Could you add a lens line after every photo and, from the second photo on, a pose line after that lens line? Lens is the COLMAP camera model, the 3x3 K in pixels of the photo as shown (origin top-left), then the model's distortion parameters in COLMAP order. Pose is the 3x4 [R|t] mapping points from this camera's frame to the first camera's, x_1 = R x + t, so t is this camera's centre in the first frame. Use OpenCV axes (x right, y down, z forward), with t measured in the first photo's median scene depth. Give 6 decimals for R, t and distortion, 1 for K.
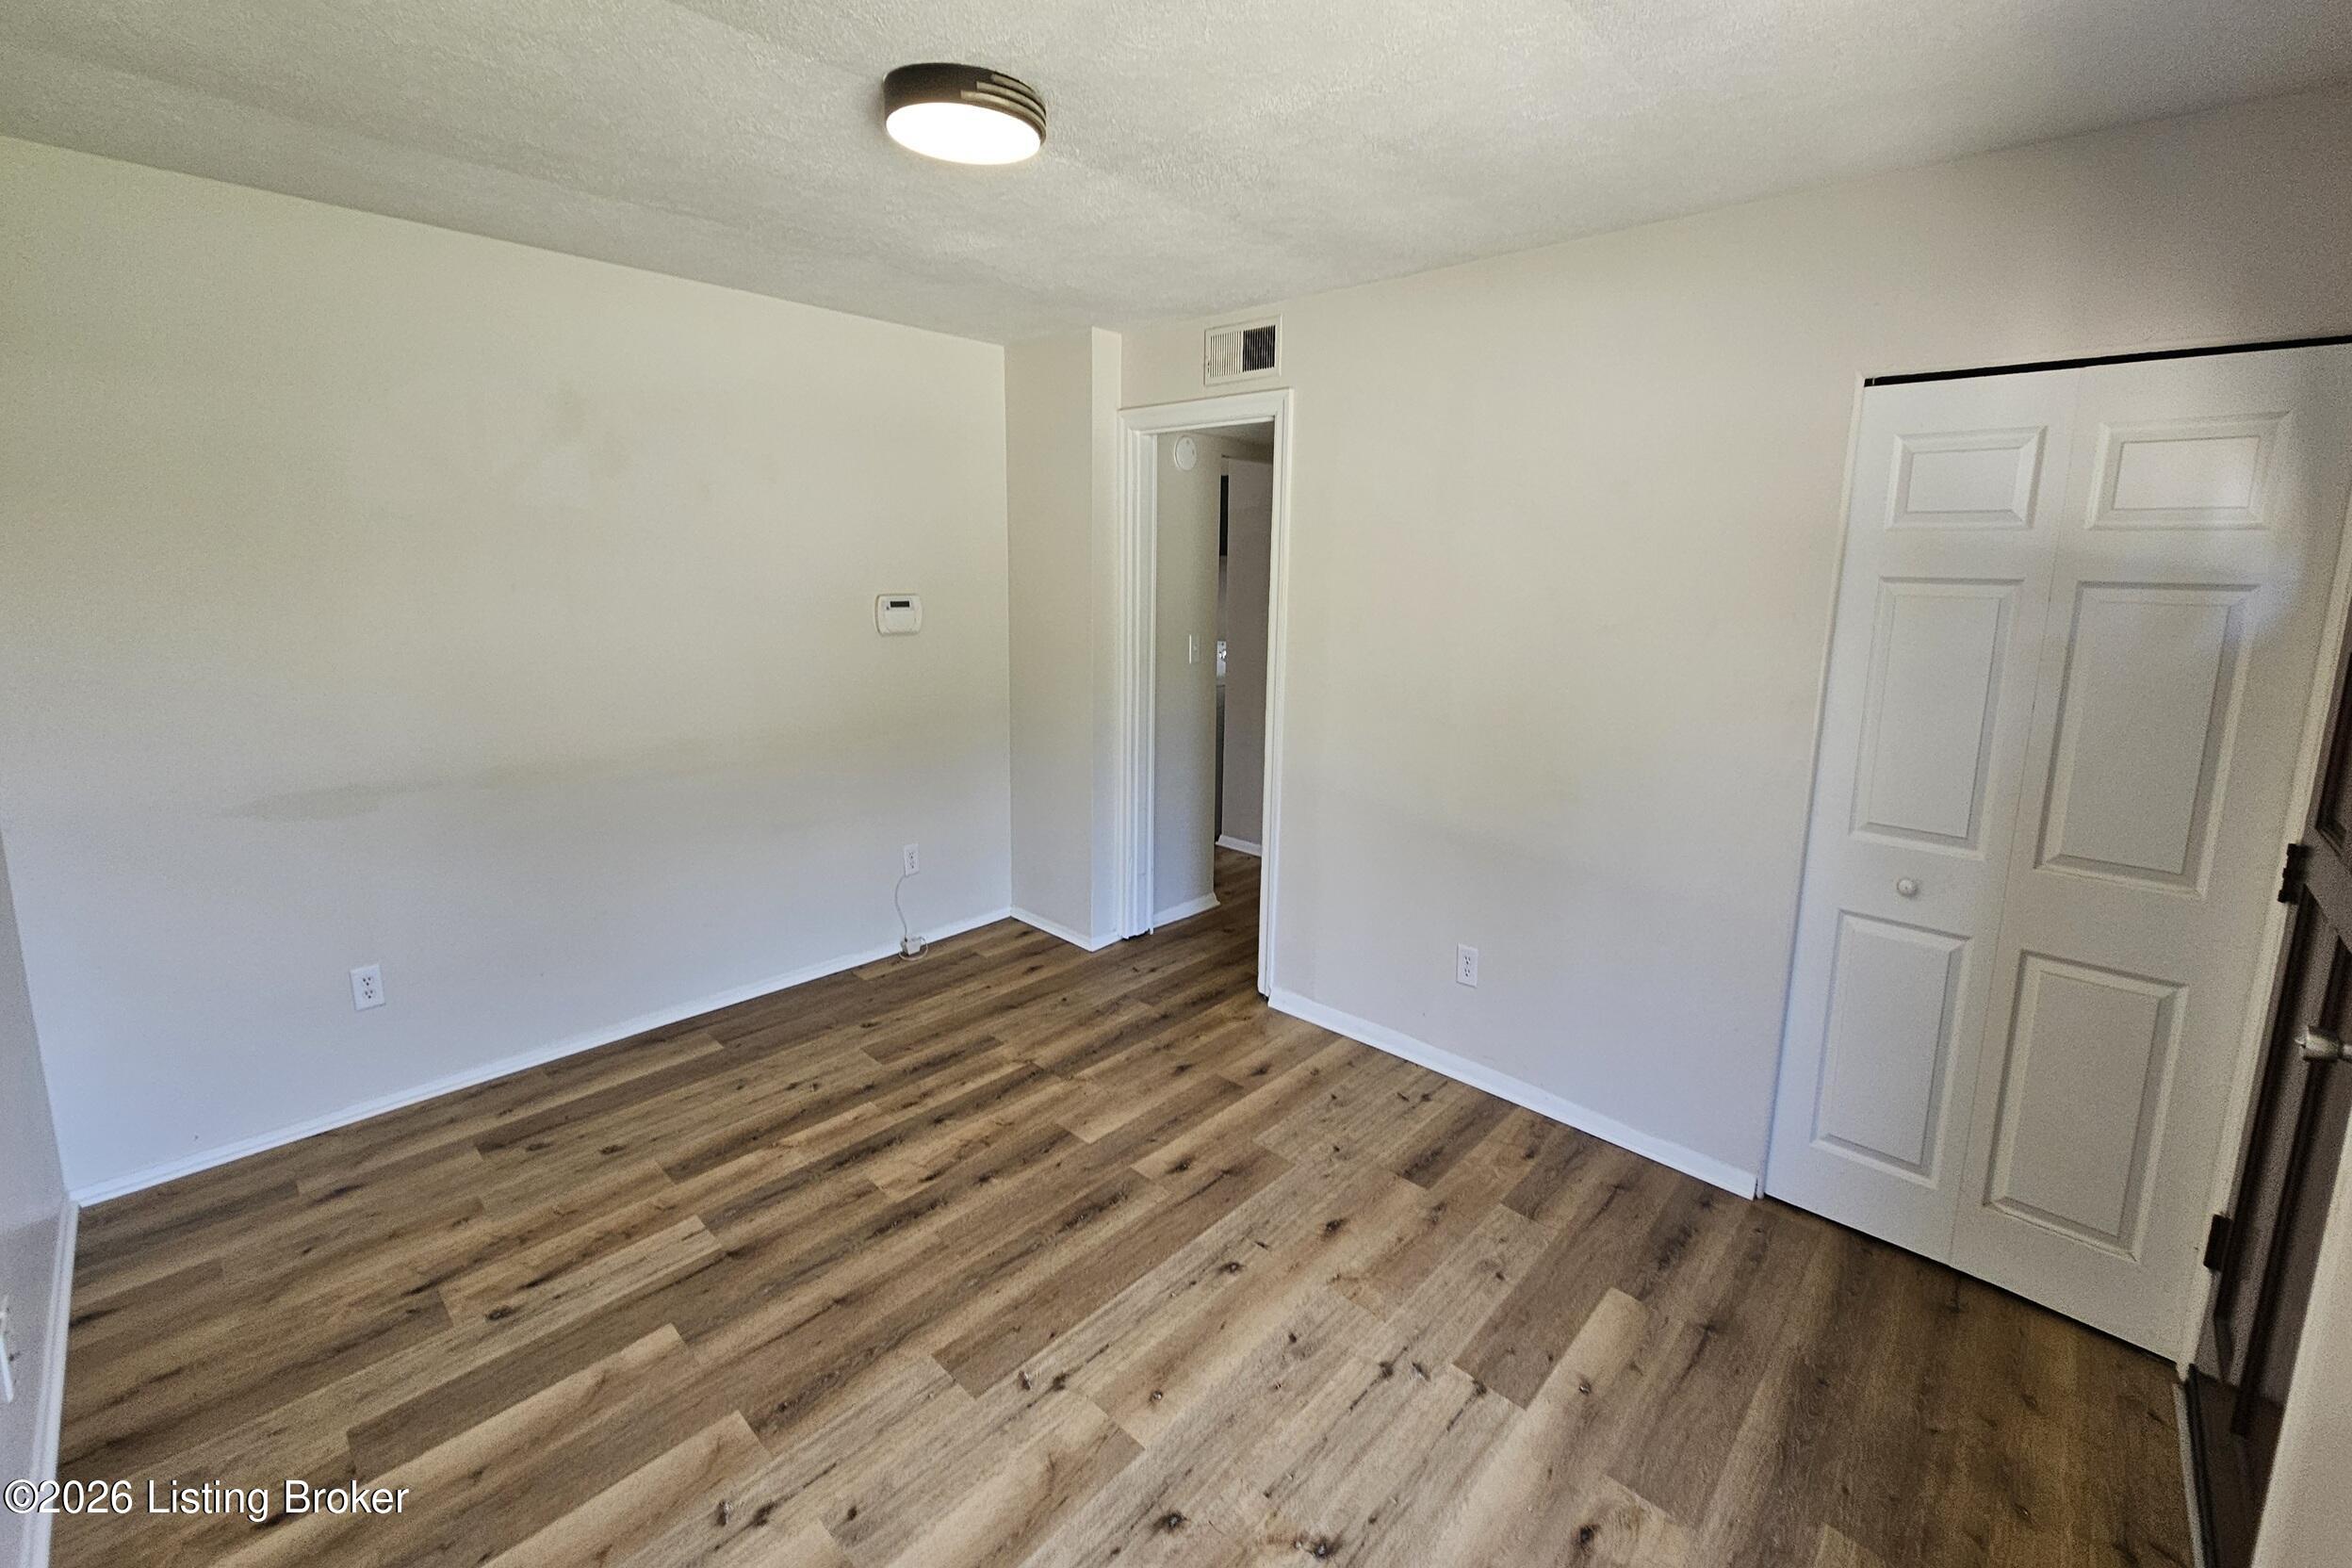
lens RADIAL K [[972.8, 0, 1171.3], [0, 972.8, 700.4], [0, 0, 1]] dist [0.002794, 0.000615]
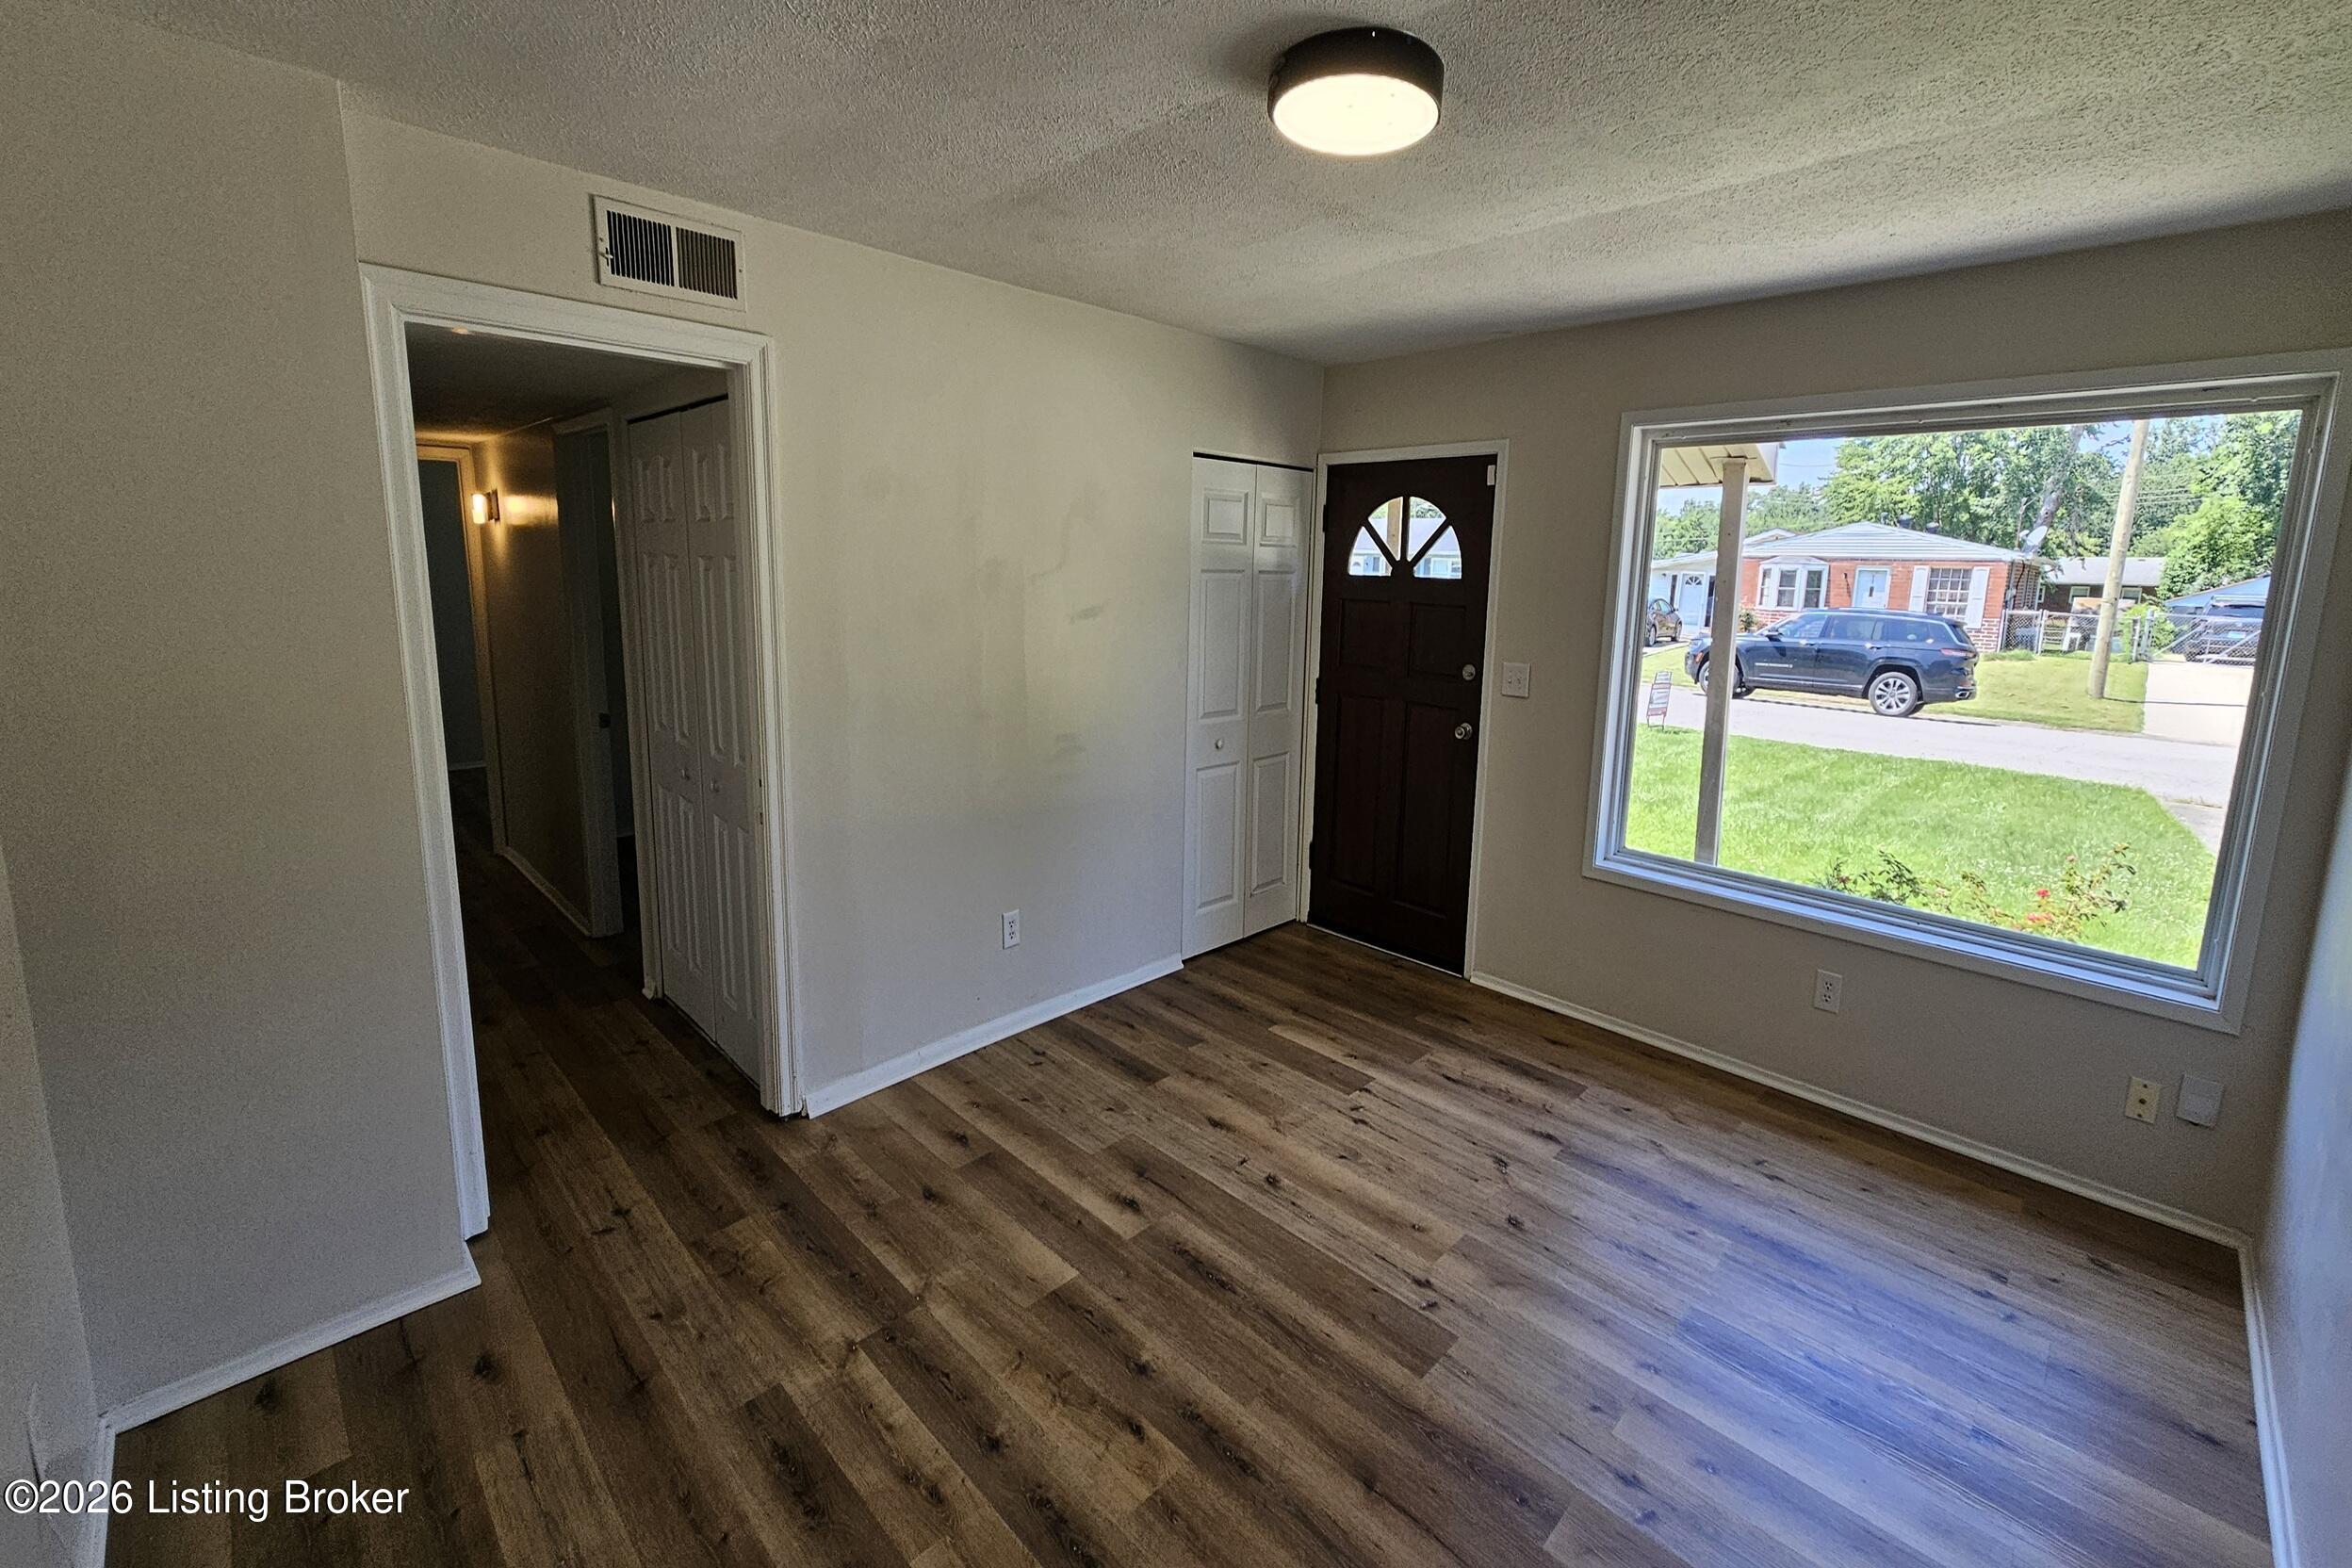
lens RADIAL K [[972.8, 0, 1192.8], [0, 972.8, 706.3], [0, 0, 1]] dist [0.002794, 0.000615]
pose [[0.020206, -0.164155, 0.986228, -0.953371], [0.121162, 0.979561, 0.160563, -0.162476], [-0.992427, 0.116249, 0.039683, 0.945077]]
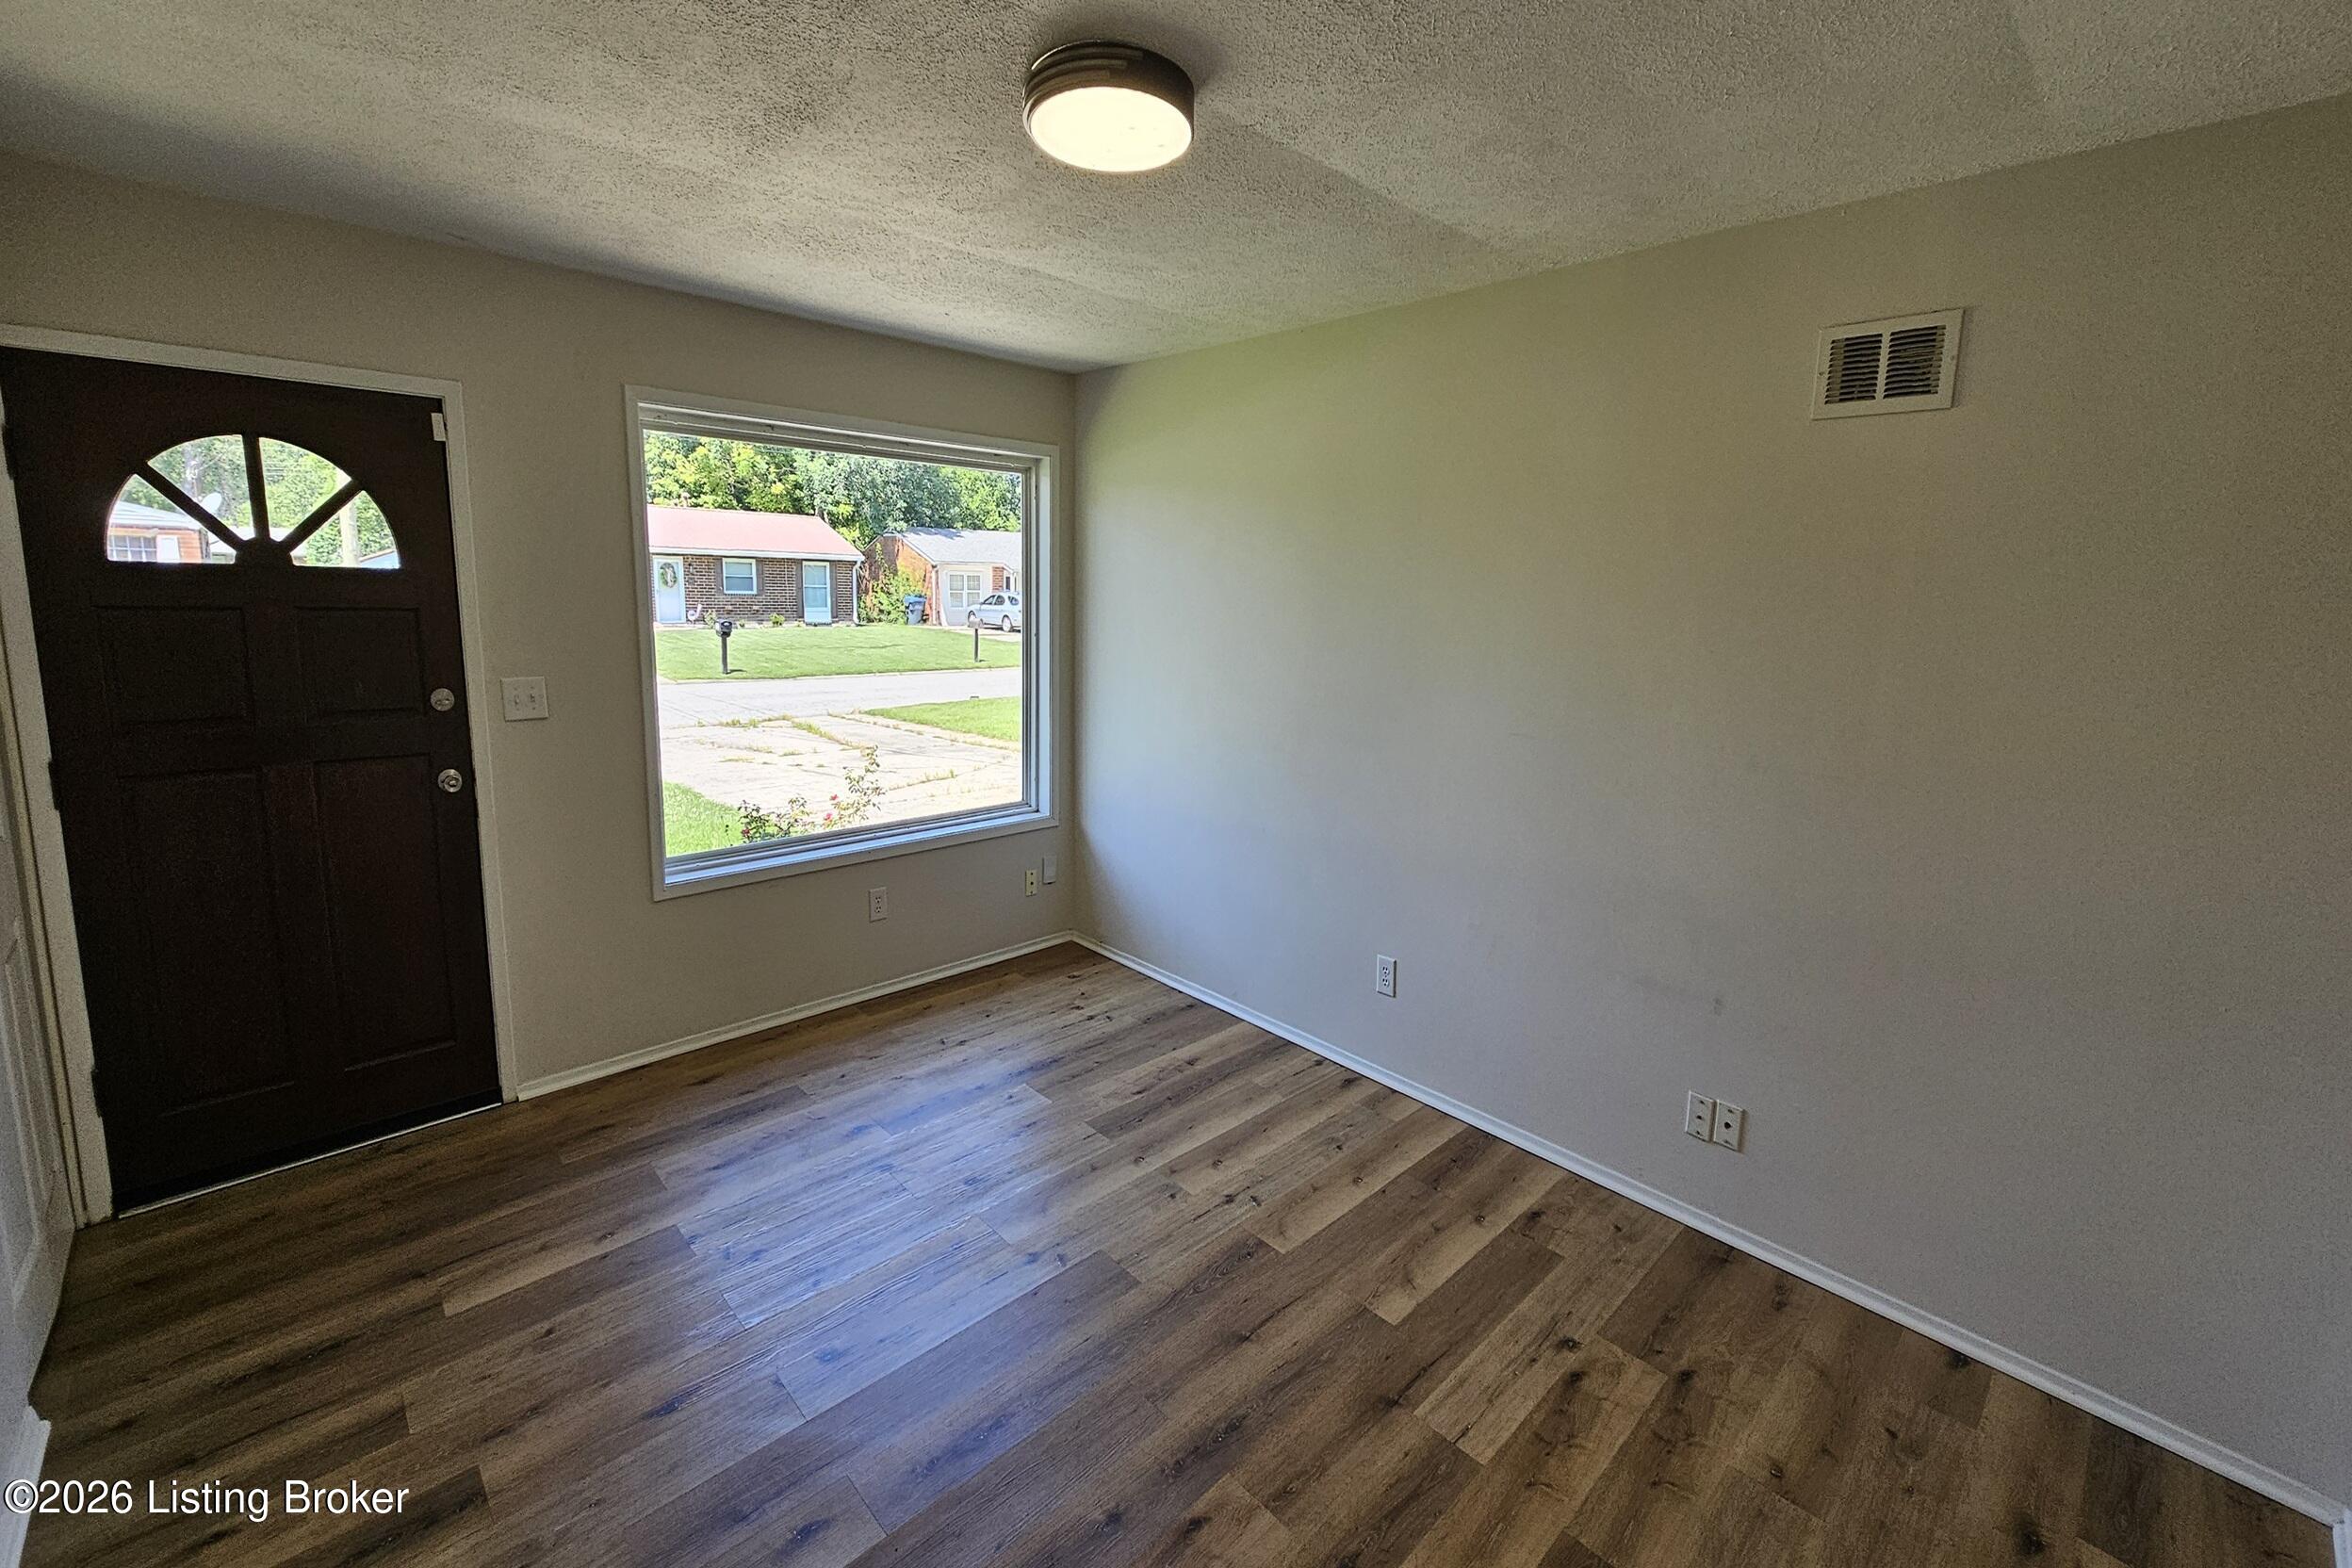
lens RADIAL K [[972.8, 0, 1173.3], [0, 972.8, 696.4], [0, 0, 1]] dist [0.002794, 0.000615]
pose [[-0.997386, -0.053196, 0.048901, -0.256651], [-0.038614, 0.964419, 0.261544, -0.245990], [-0.061074, 0.258972, -0.963952, 1.629169]]
